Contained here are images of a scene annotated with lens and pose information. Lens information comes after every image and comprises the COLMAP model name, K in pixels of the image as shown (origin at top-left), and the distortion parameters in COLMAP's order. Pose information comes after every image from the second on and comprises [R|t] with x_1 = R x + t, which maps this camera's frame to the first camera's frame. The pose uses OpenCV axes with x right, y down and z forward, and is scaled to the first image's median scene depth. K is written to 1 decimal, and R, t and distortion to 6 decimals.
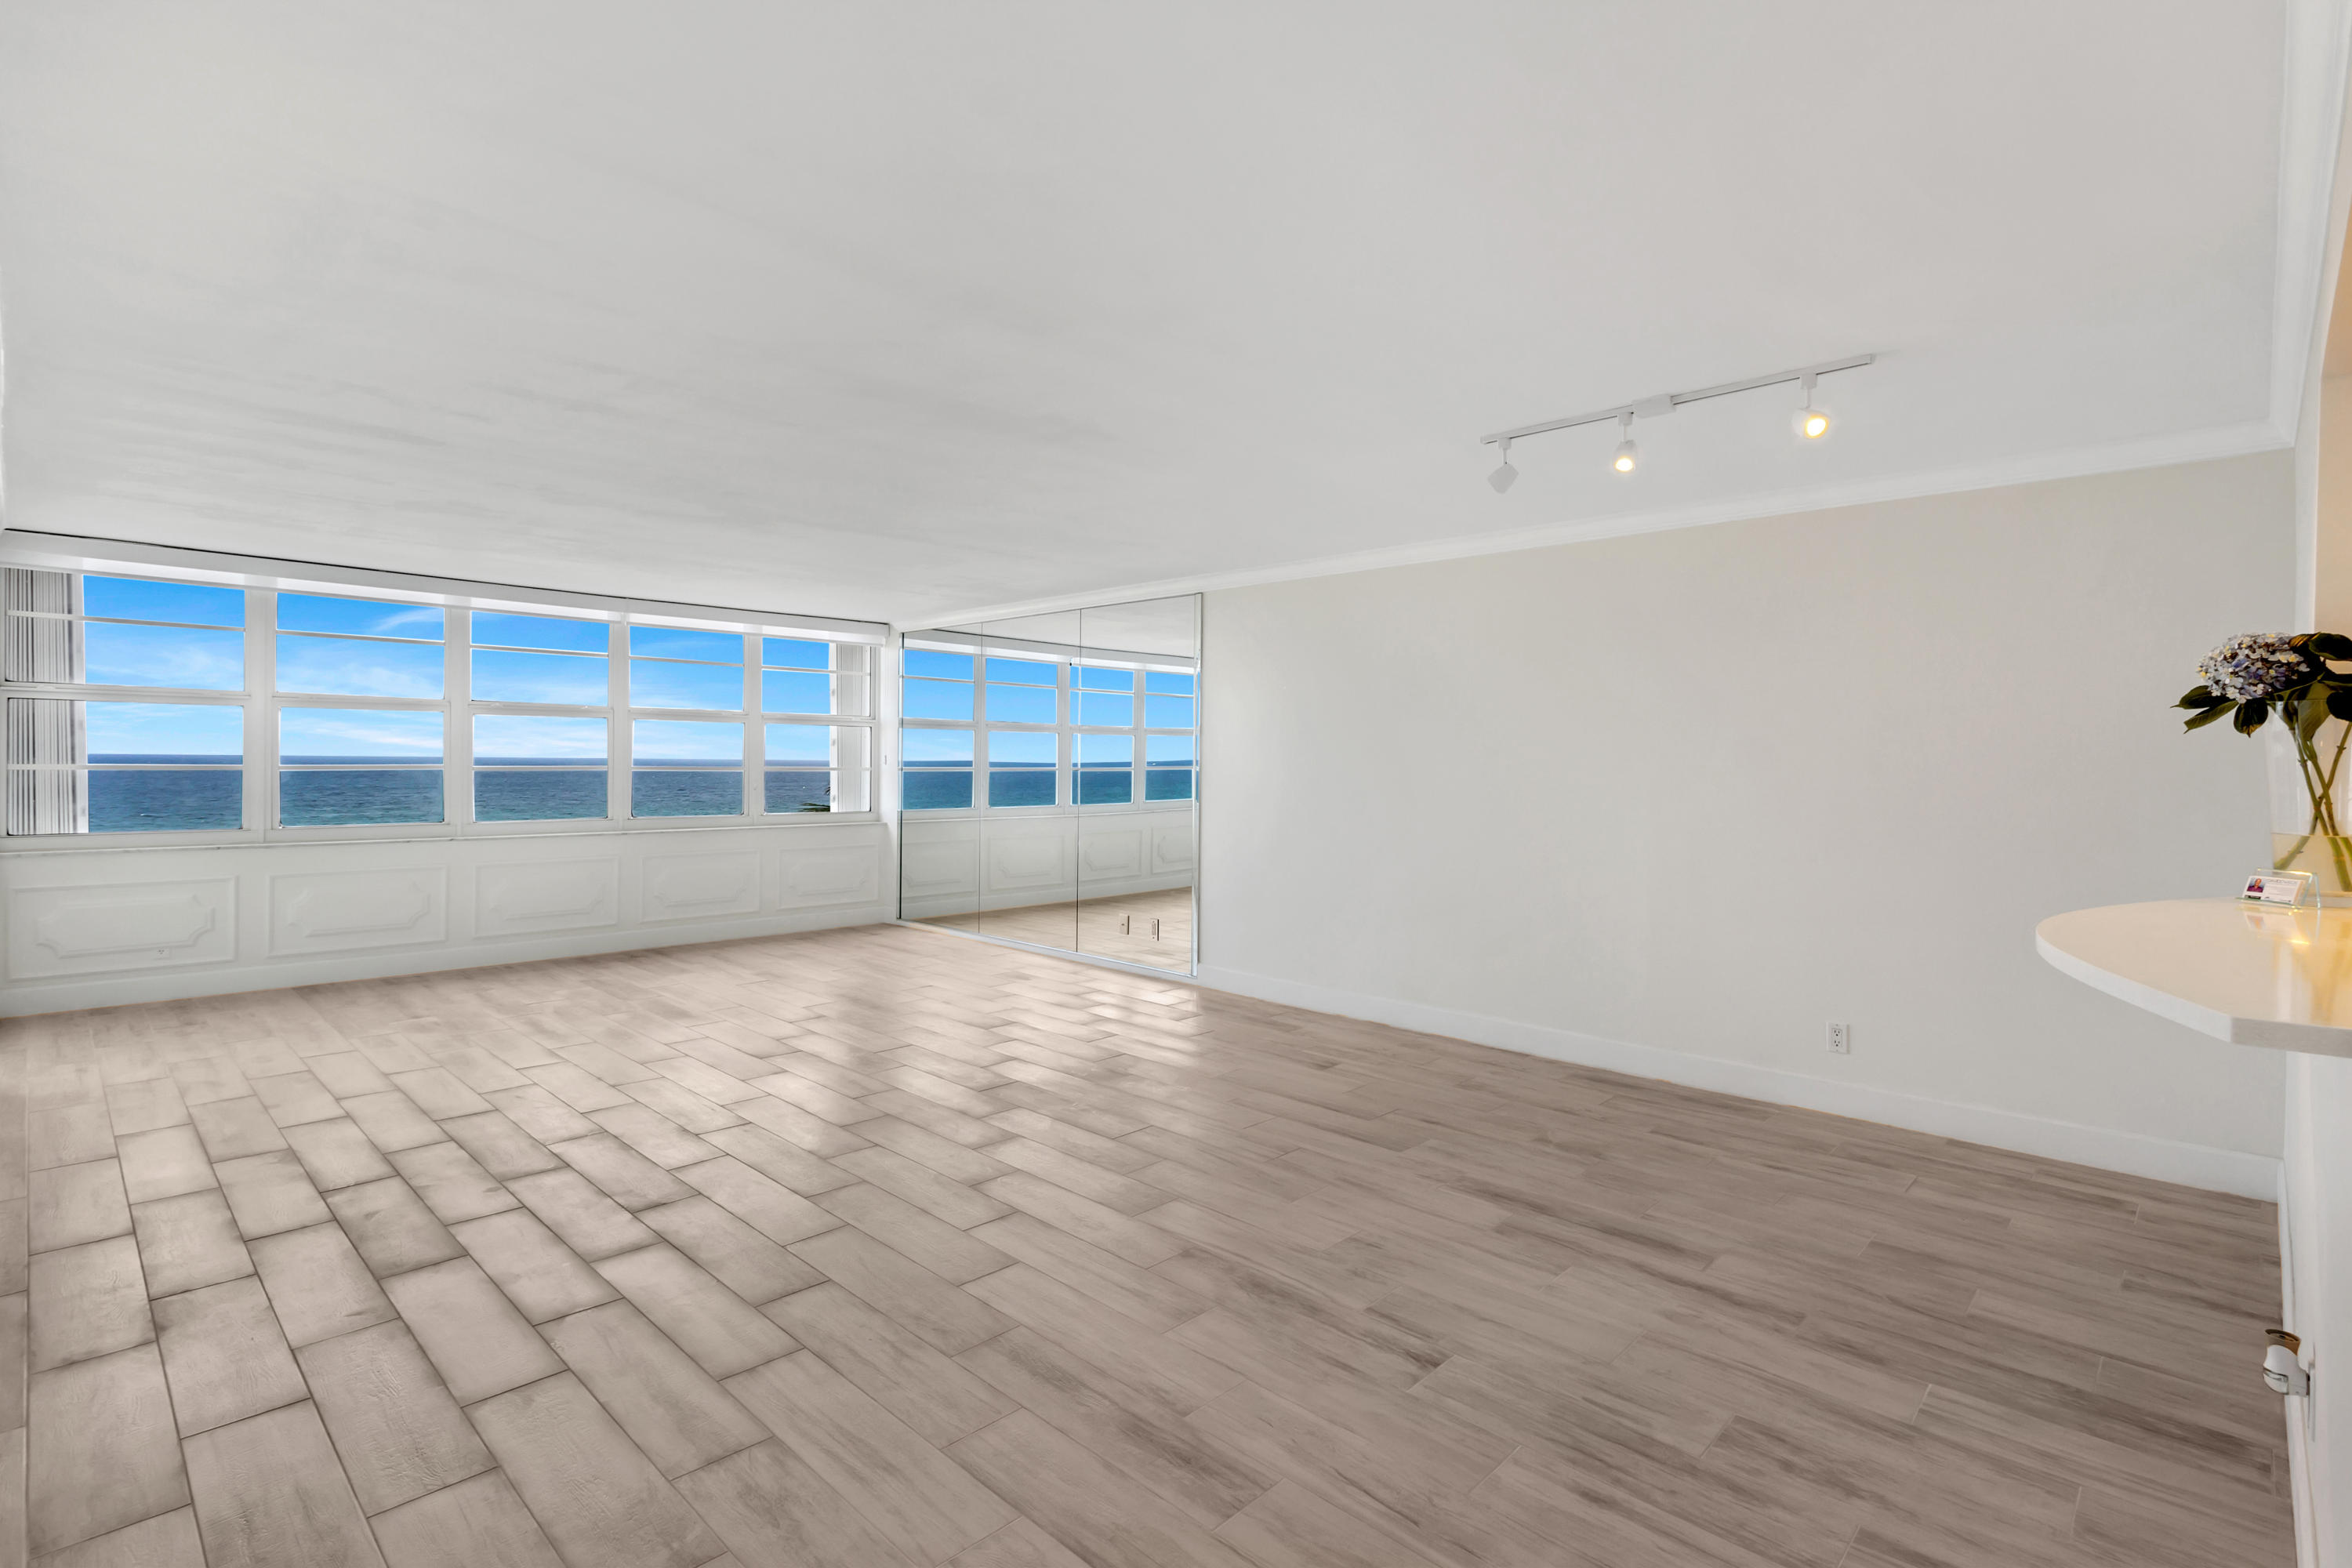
lens RADIAL K [[1130.1, 0, 1176.0], [0, 1130.1, 784.0], [0, 0, 1]] dist [0.012493, -0.000366]
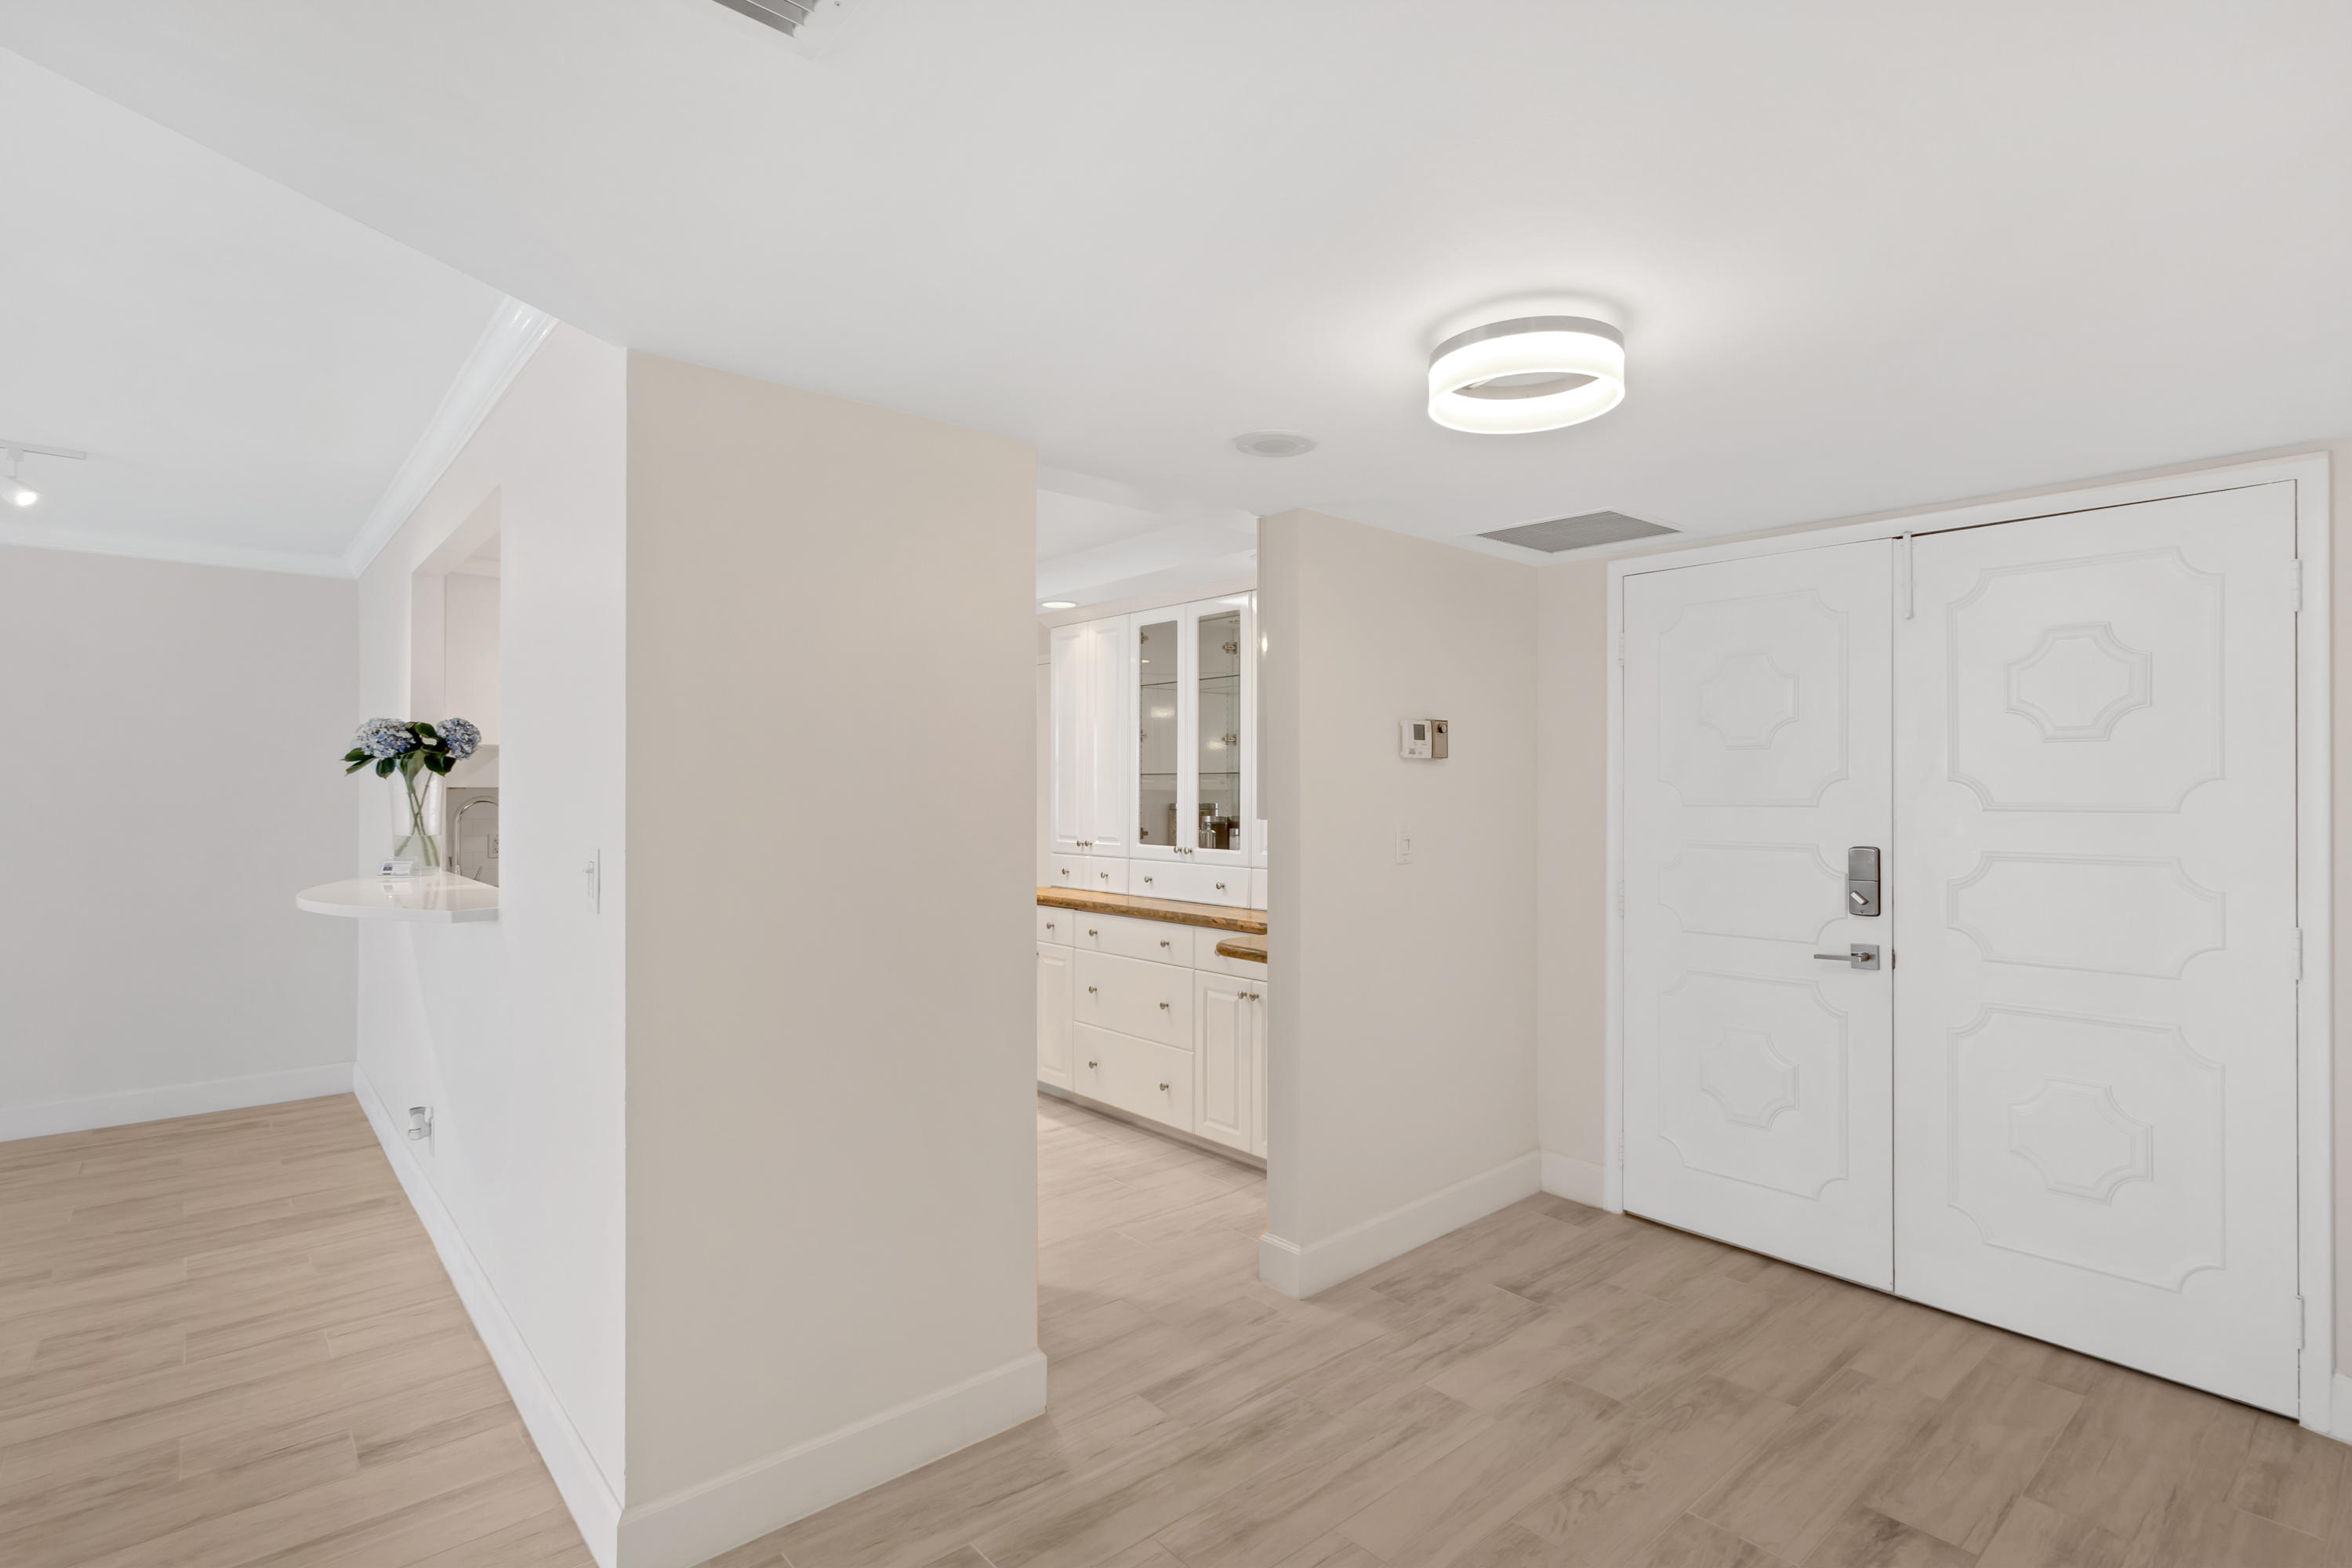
lens RADIAL K [[1081.4, 0, 1176.0], [0, 1081.4, 784.0], [0, 0, 1]] dist [0.001676, 0.000172]
pose [[0.095293, 0.000365, 0.995449, -0.550786], [0.017608, 0.999843, -0.002052, -0.010129], [-0.995294, 0.017723, 0.095272, -0.326209]]
